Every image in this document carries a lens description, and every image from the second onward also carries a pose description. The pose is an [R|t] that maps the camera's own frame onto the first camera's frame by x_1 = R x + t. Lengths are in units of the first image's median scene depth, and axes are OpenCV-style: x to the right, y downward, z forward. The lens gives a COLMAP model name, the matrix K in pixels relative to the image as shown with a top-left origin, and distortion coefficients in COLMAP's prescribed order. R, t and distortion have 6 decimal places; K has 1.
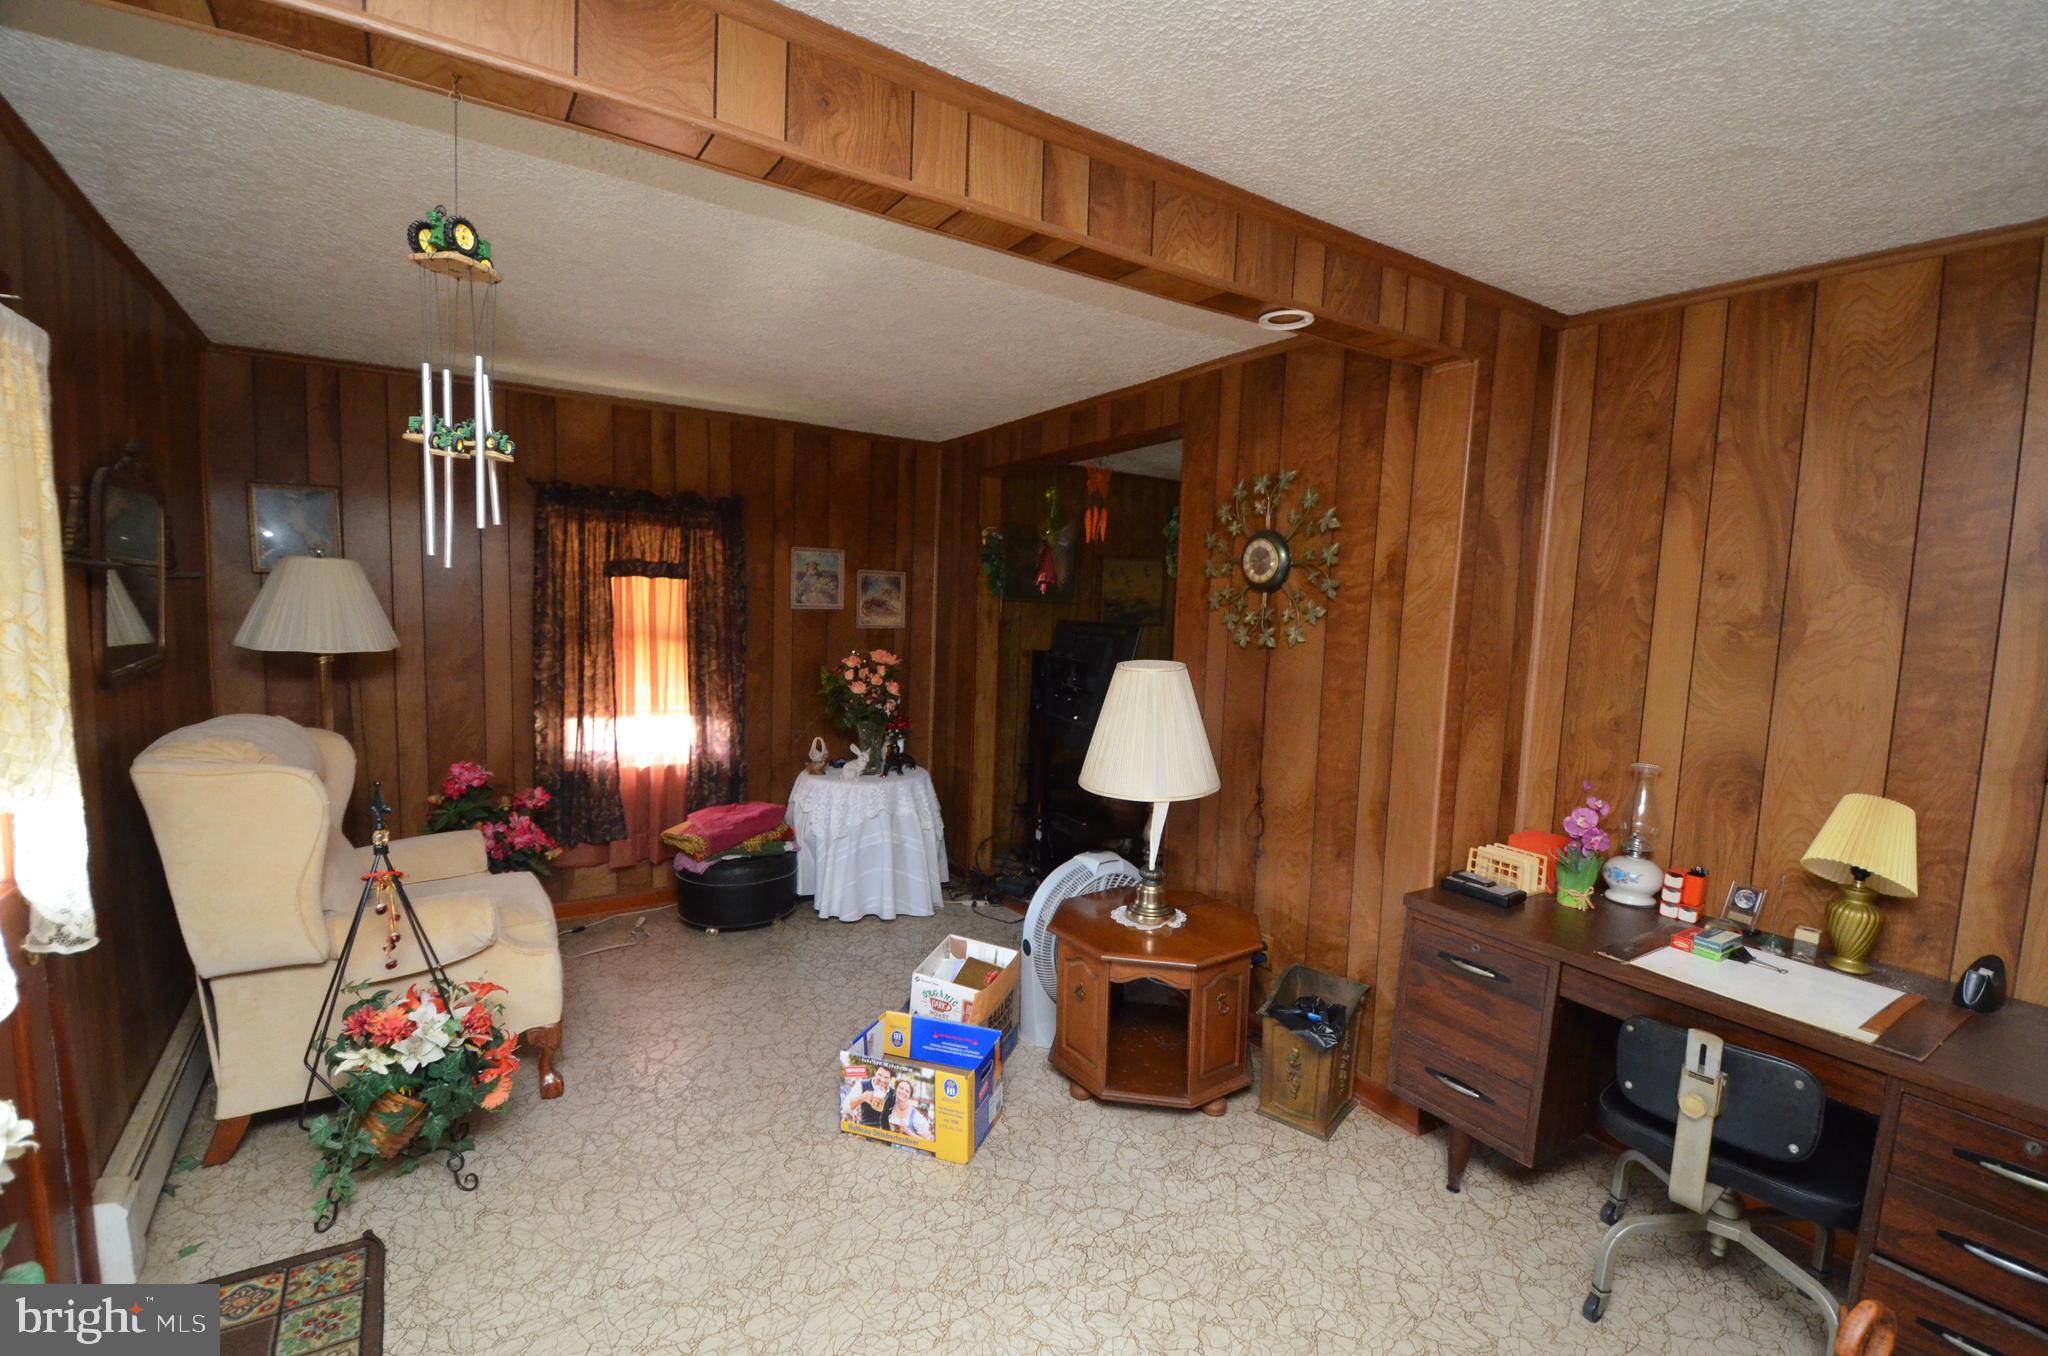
lens RADIAL K [[889.3, 0, 1025.7], [0, 889.3, 689.0], [0, 0, 1]] dist [0.011719, -0.022043]
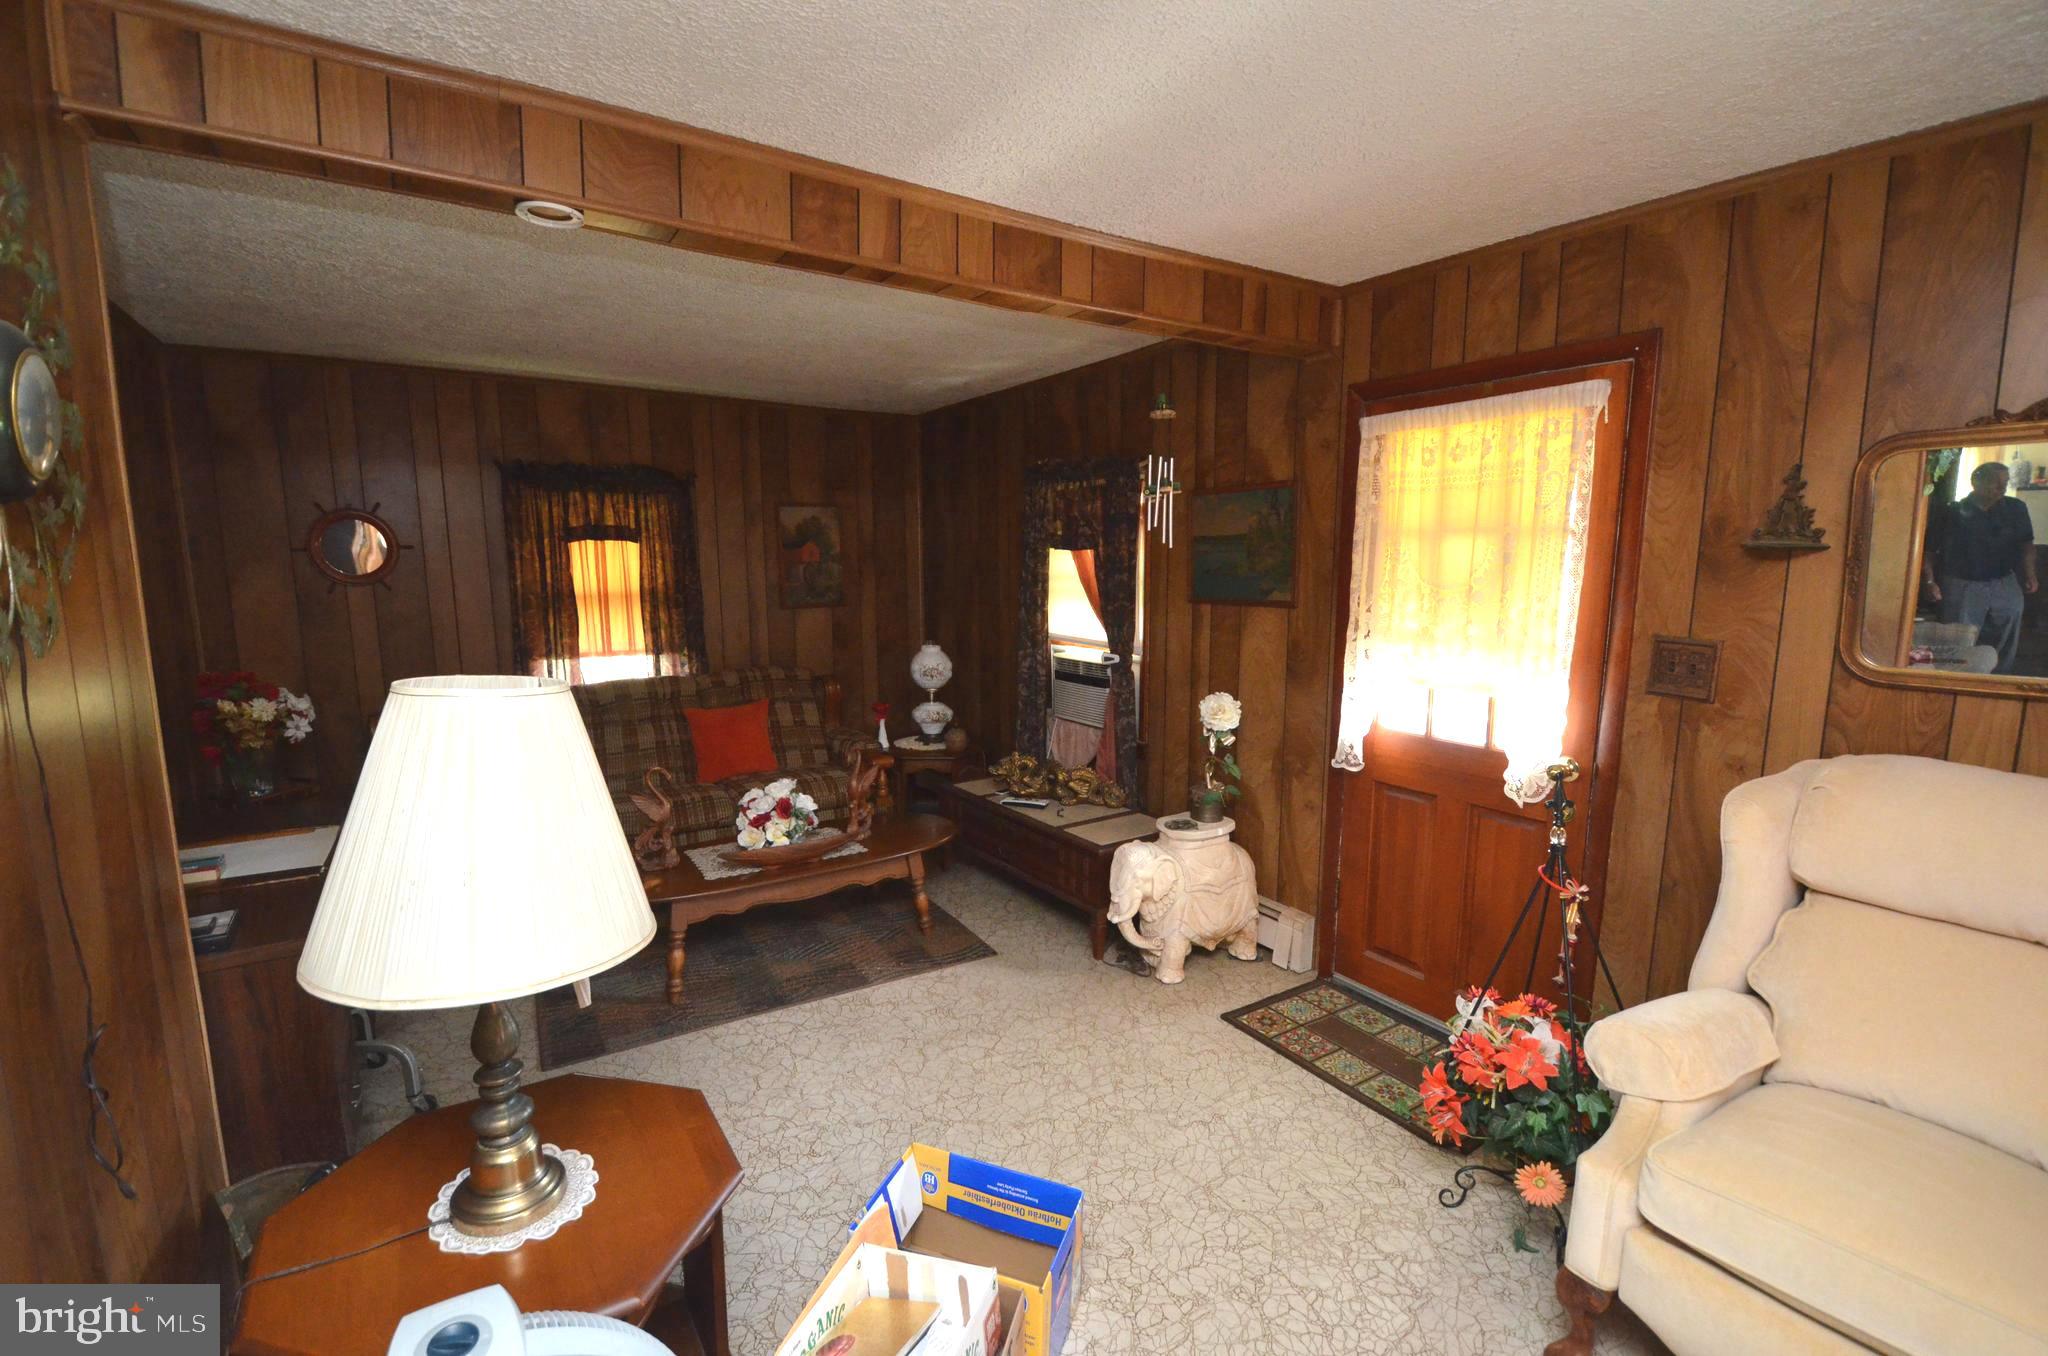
lens RADIAL K [[889.3, 0, 1025.7], [0, 889.3, 689.0], [0, 0, 1]] dist [0.011719, -0.022043]
pose [[-0.999374, -0.034612, 0.007266, -0.133060], [-0.031832, 0.969834, 0.241678, -0.135589], [-0.015411, 0.241296, -0.970329, 1.385695]]
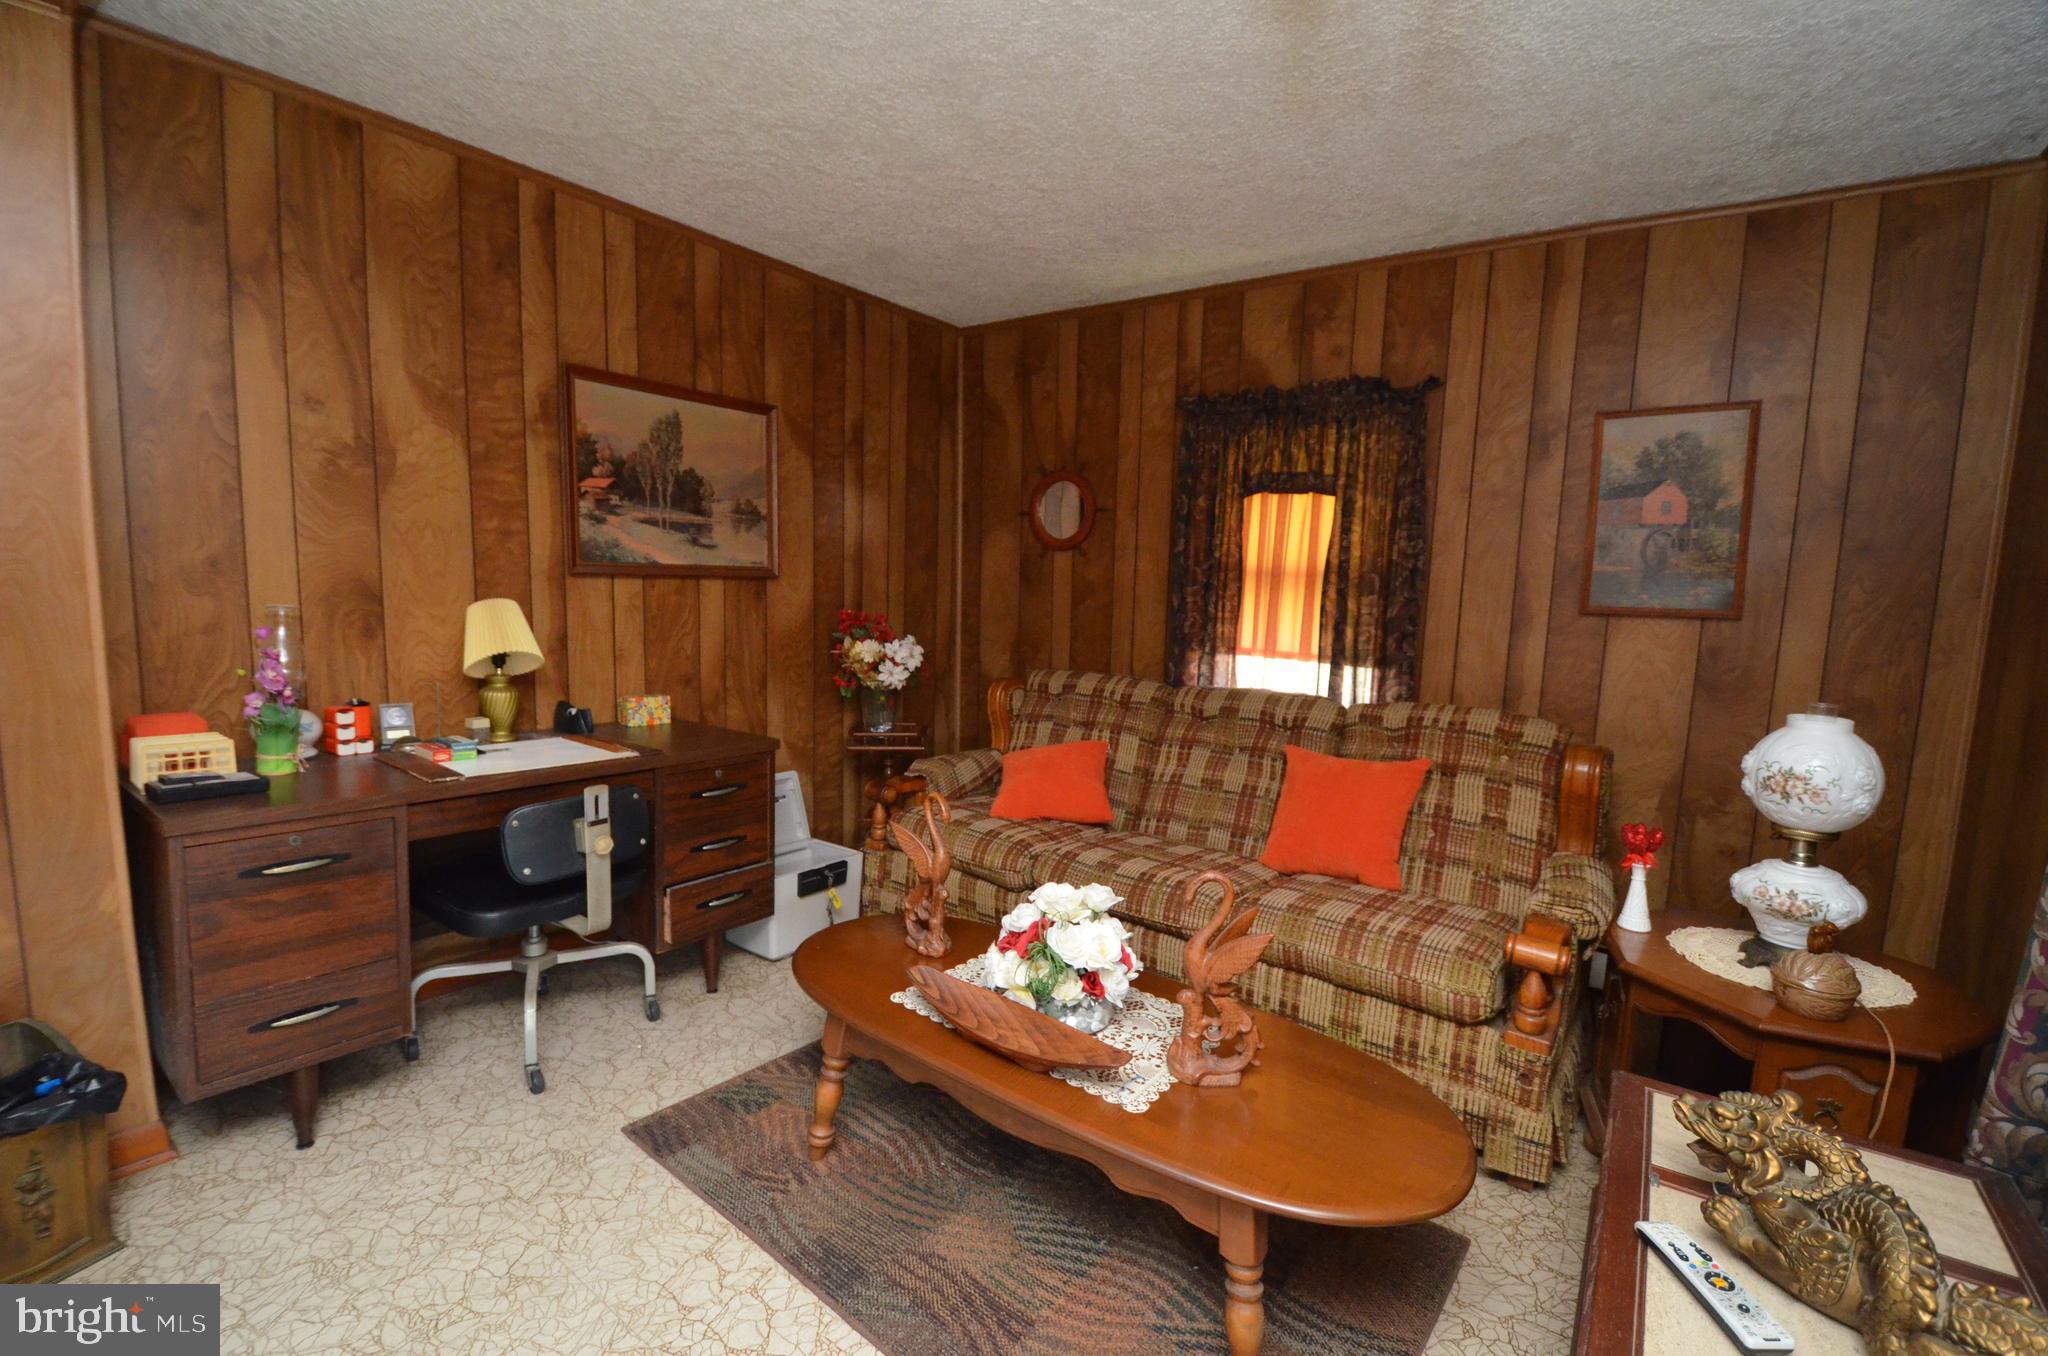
lens RADIAL K [[889.3, 0, 1025.7], [0, 889.3, 689.0], [0, 0, 1]] dist [0.011719, -0.022043]
pose [[-0.320140, -0.162538, 0.933323, -0.338362], [0.046072, 0.981335, 0.186703, 0.030907], [-0.946249, 0.102771, -0.306676, 0.482791]]
